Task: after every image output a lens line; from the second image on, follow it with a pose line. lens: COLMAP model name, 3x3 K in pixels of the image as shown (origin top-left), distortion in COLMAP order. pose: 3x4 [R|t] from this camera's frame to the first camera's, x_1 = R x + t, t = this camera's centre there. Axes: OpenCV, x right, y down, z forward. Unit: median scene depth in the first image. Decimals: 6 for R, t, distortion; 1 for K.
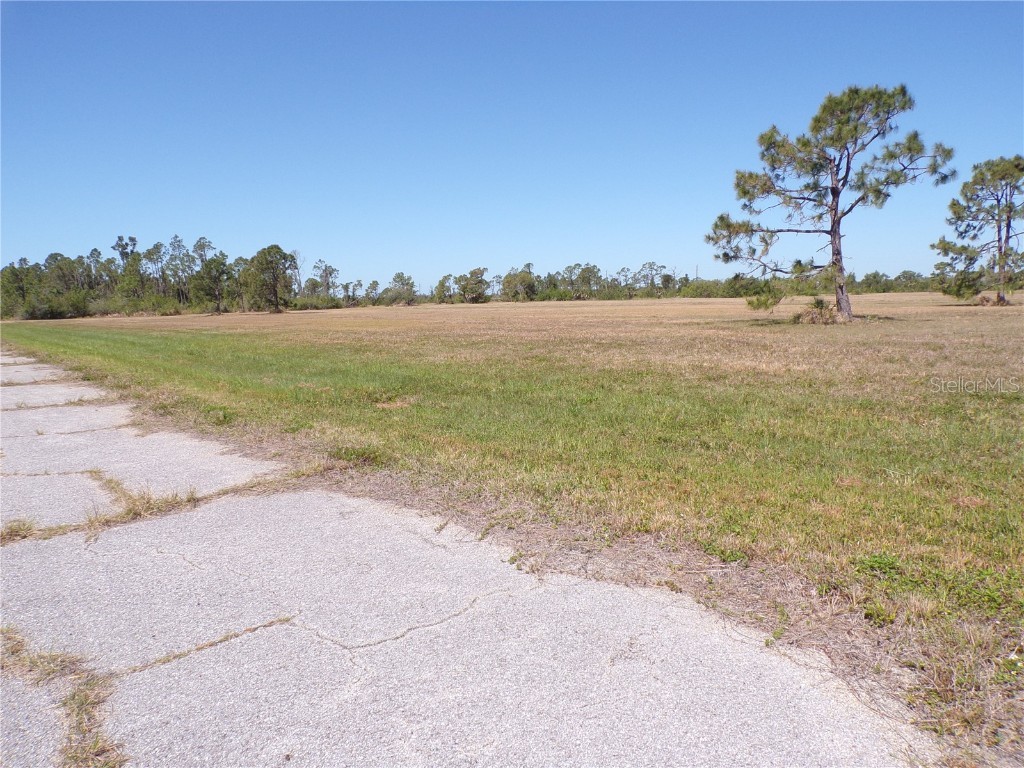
lens RADIAL K [[689.0, 0, 511.7], [0, 689.0, 395.7], [0, 0, 1]] dist [-0.008703, 0.006366]
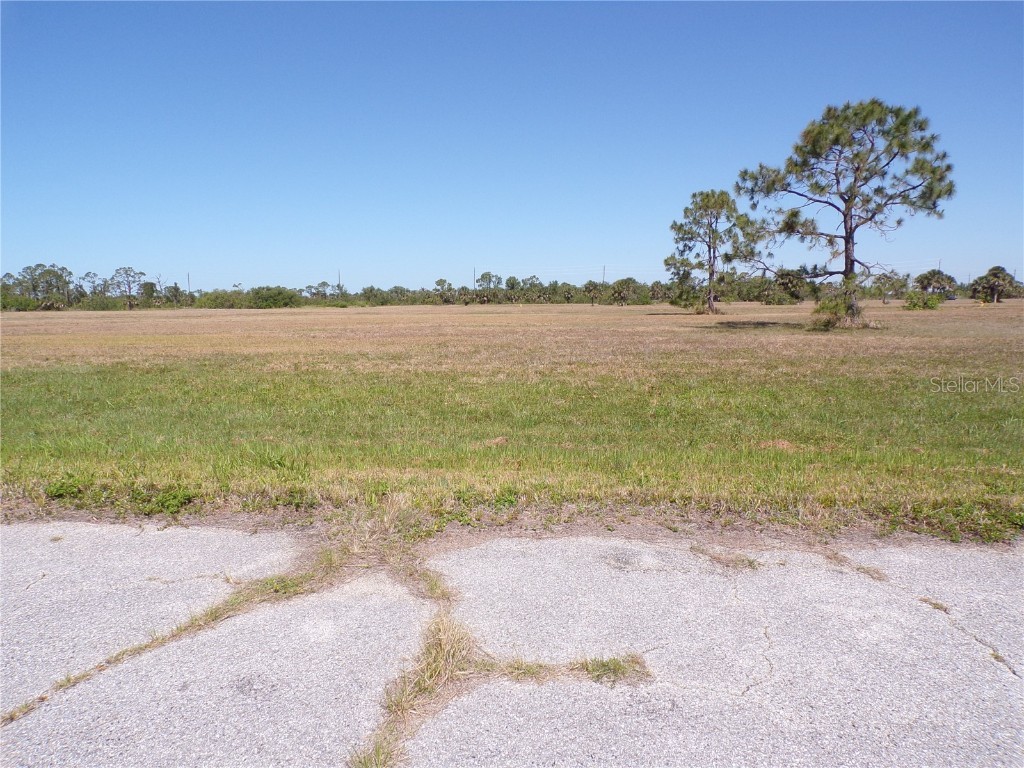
lens RADIAL K [[689.0, 0, 511.7], [0, 689.0, 395.7], [0, 0, 1]] dist [-0.008703, 0.006366]
pose [[0.726900, -0.076295, 0.682492, -0.580898], [0.088508, 0.995929, 0.017066, -0.064889], [-0.681016, 0.048001, 0.730694, 0.579091]]
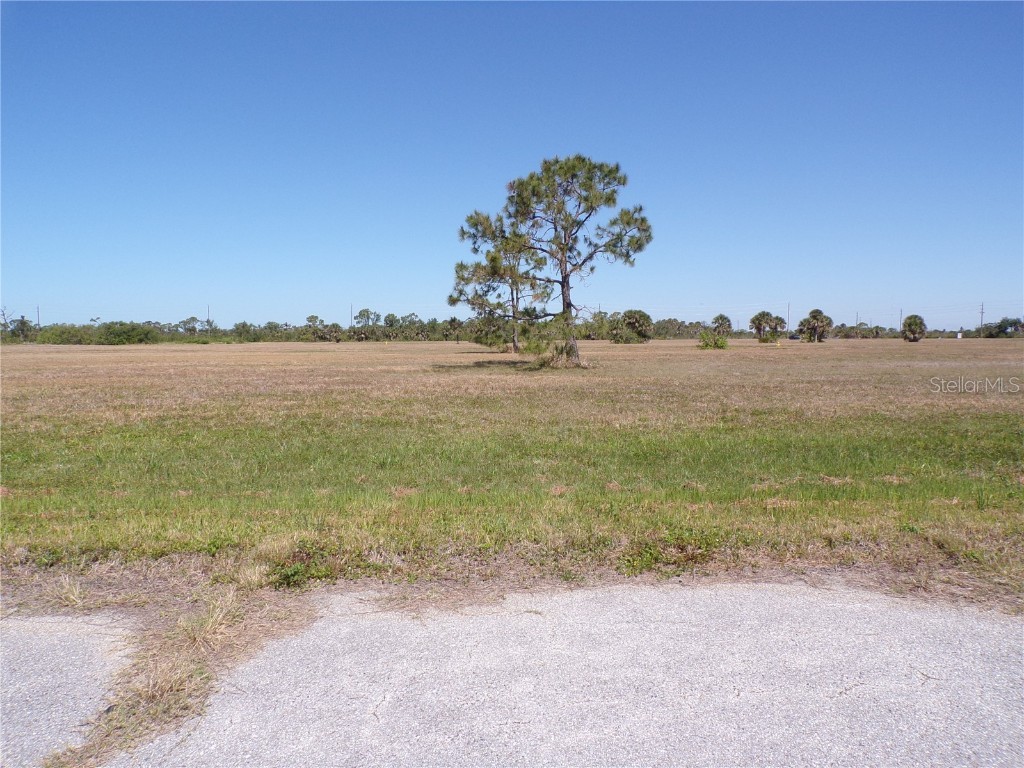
lens RADIAL K [[689.0, 0, 511.7], [0, 689.0, 395.7], [0, 0, 1]] dist [-0.008703, 0.006366]
pose [[0.617757, -0.044000, 0.785137, -0.421669], [0.099120, 0.994827, -0.022238, -0.043899], [-0.780097, 0.091560, 0.618922, 0.391331]]
